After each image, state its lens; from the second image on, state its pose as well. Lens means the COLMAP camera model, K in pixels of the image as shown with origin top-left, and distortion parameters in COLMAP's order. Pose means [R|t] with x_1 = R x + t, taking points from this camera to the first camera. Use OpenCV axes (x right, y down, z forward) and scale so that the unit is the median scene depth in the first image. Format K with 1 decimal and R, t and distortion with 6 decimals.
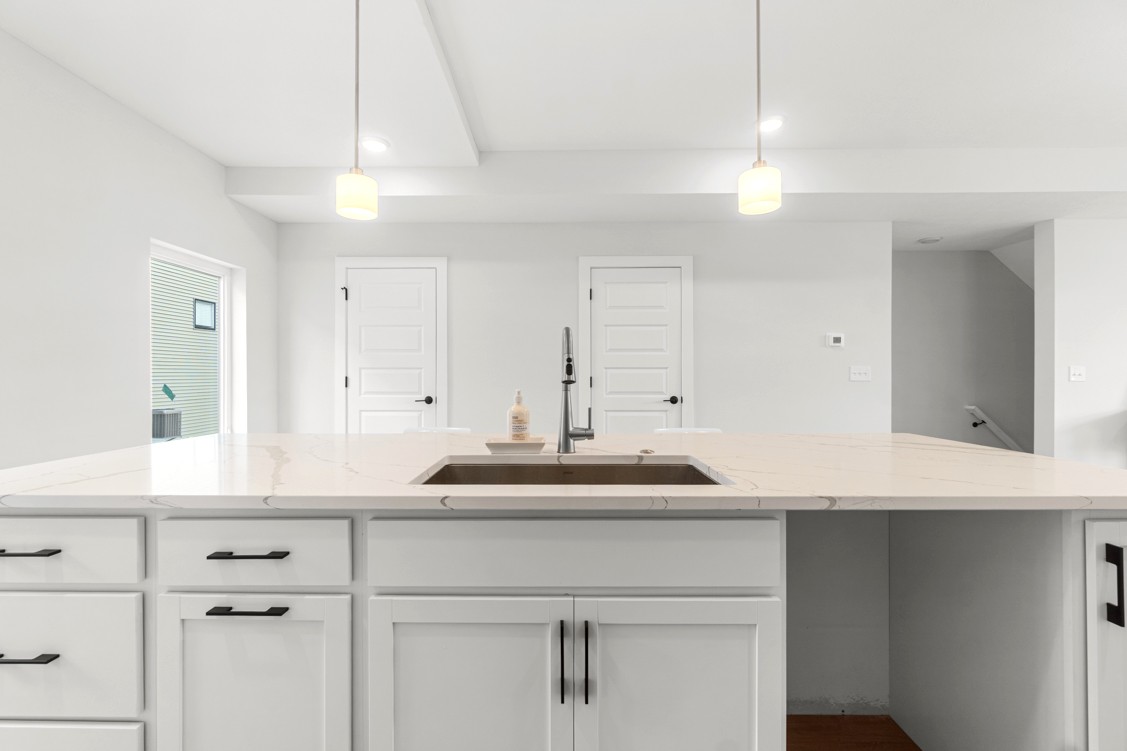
lens RADIAL K [[504.7, 0, 566.6], [0, 504.7, 371.5], [0, 0, 1]] dist [0.000640, 0.000154]
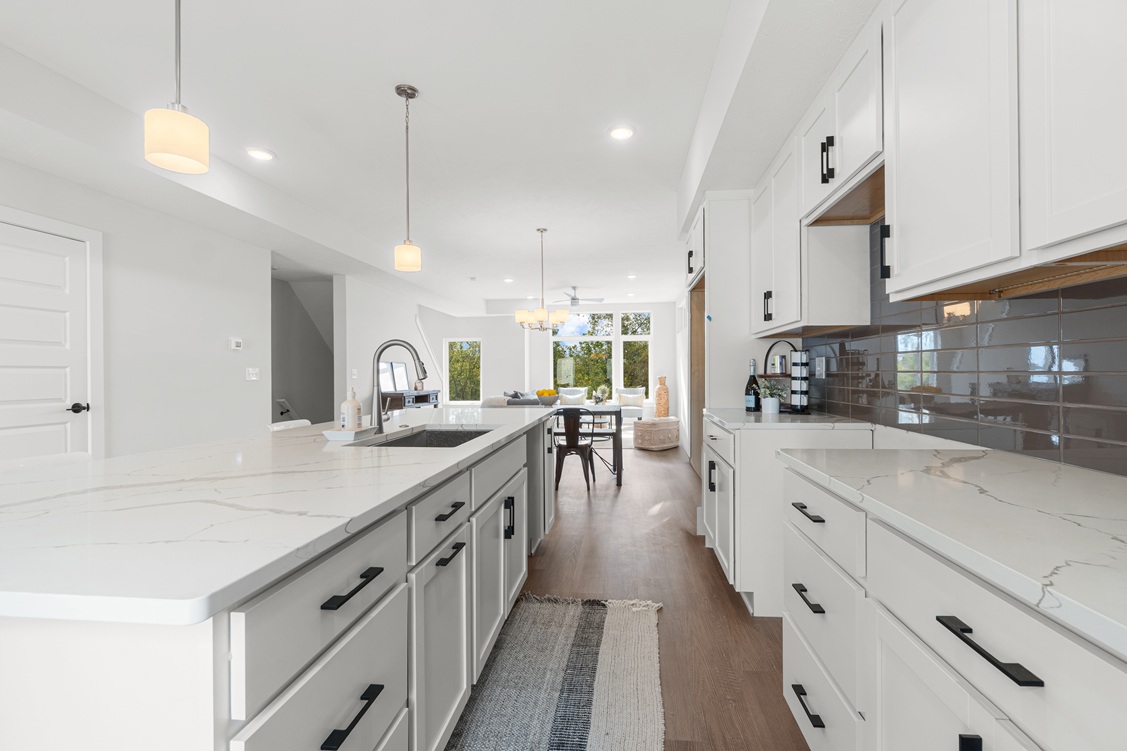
lens RADIAL K [[504.7, 0, 566.6], [0, 504.7, 371.5], [0, 0, 1]] dist [0.000640, 0.000154]
pose [[0.107707, 0.003790, 0.994175, -0.496213], [0.000368, 0.999993, -0.003852, 0.002365], [-0.994183, 0.000781, 0.107705, 0.149400]]
